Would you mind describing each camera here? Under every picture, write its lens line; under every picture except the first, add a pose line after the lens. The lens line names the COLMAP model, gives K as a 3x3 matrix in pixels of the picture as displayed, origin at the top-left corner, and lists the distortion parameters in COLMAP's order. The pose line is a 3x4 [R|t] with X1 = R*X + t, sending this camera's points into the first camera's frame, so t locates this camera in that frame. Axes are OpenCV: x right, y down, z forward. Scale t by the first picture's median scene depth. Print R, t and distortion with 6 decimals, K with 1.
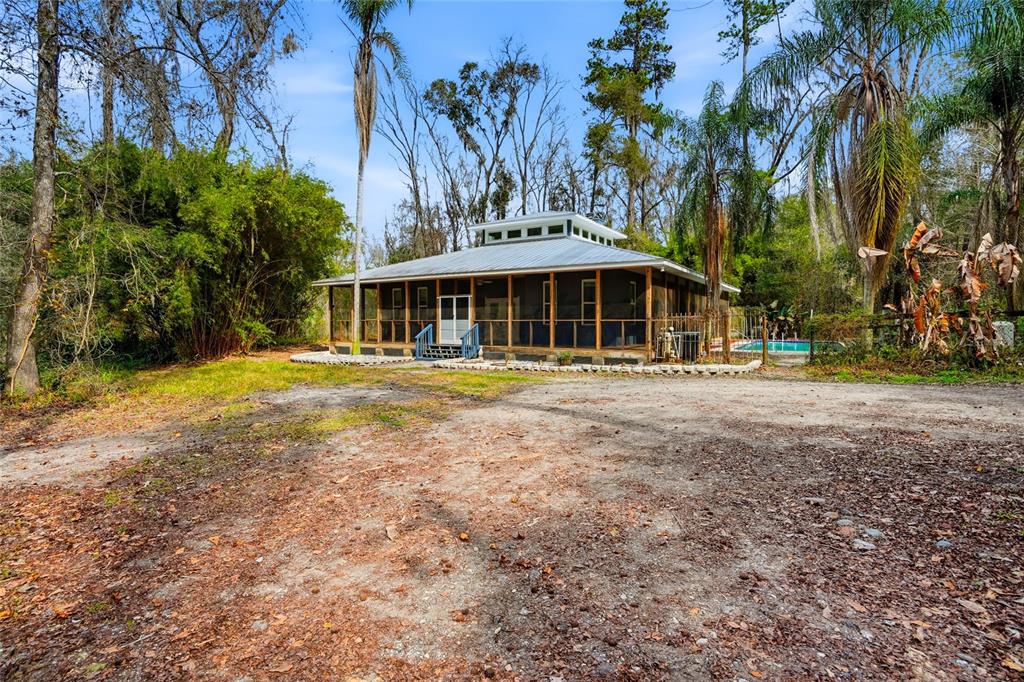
lens RADIAL K [[468.8, 0, 487.6], [0, 468.8, 335.1], [0, 0, 1]] dist [-0.025937, 0.000224]
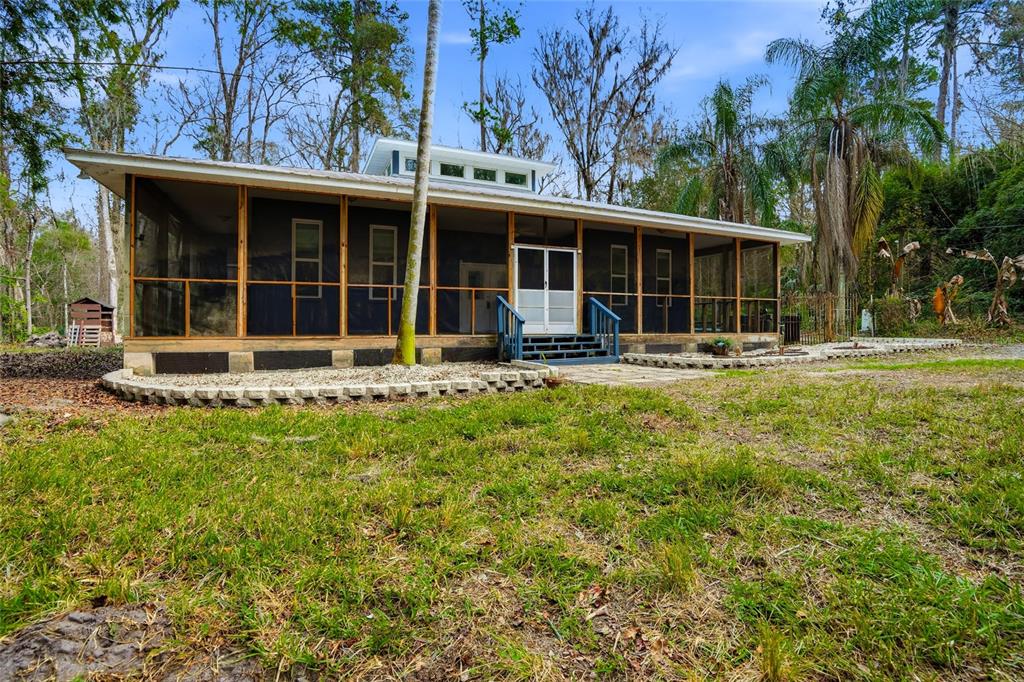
lens RADIAL K [[475.3, 0, 486.0], [0, 475.3, 330.1], [0, 0, 1]] dist [-0.032795, -0.000075]
pose [[0.562679, -0.003317, 0.826669, -0.578592], [0.022005, 0.999698, -0.010966, 0.019875], [-0.826382, 0.024362, 0.562582, 0.741096]]
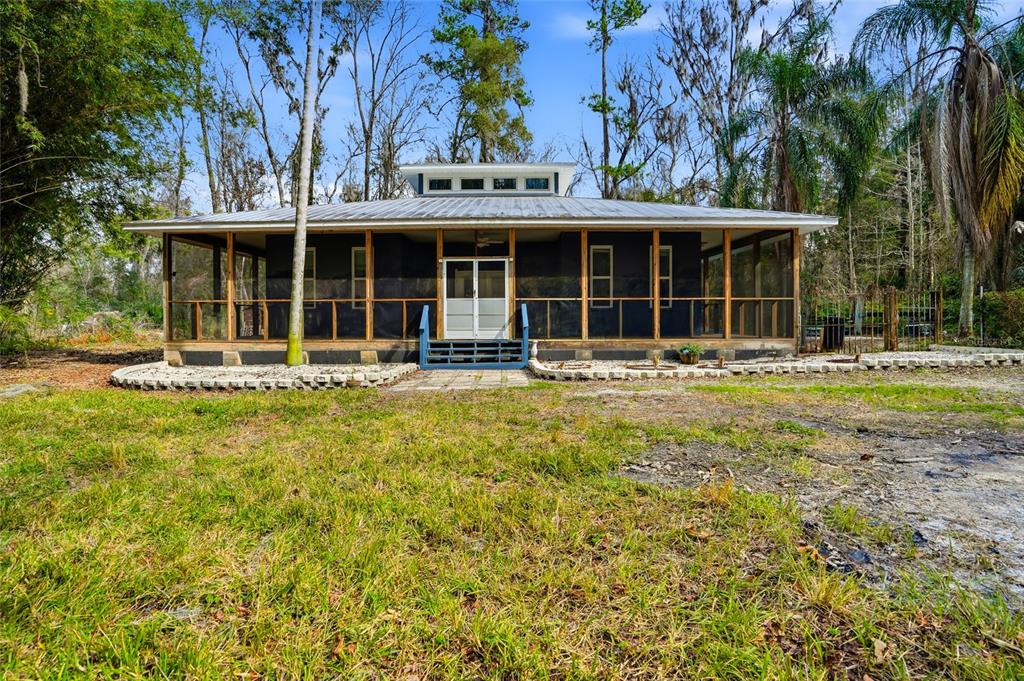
lens RADIAL K [[468.8, 0, 487.6], [0, 468.8, 334.6], [0, 0, 1]] dist [-0.025937, 0.000224]
pose [[0.853031, -0.017486, 0.521567, -0.370462], [0.017744, 0.999832, 0.004499, 0.011484], [-0.521558, 0.005416, 0.853199, 0.480501]]
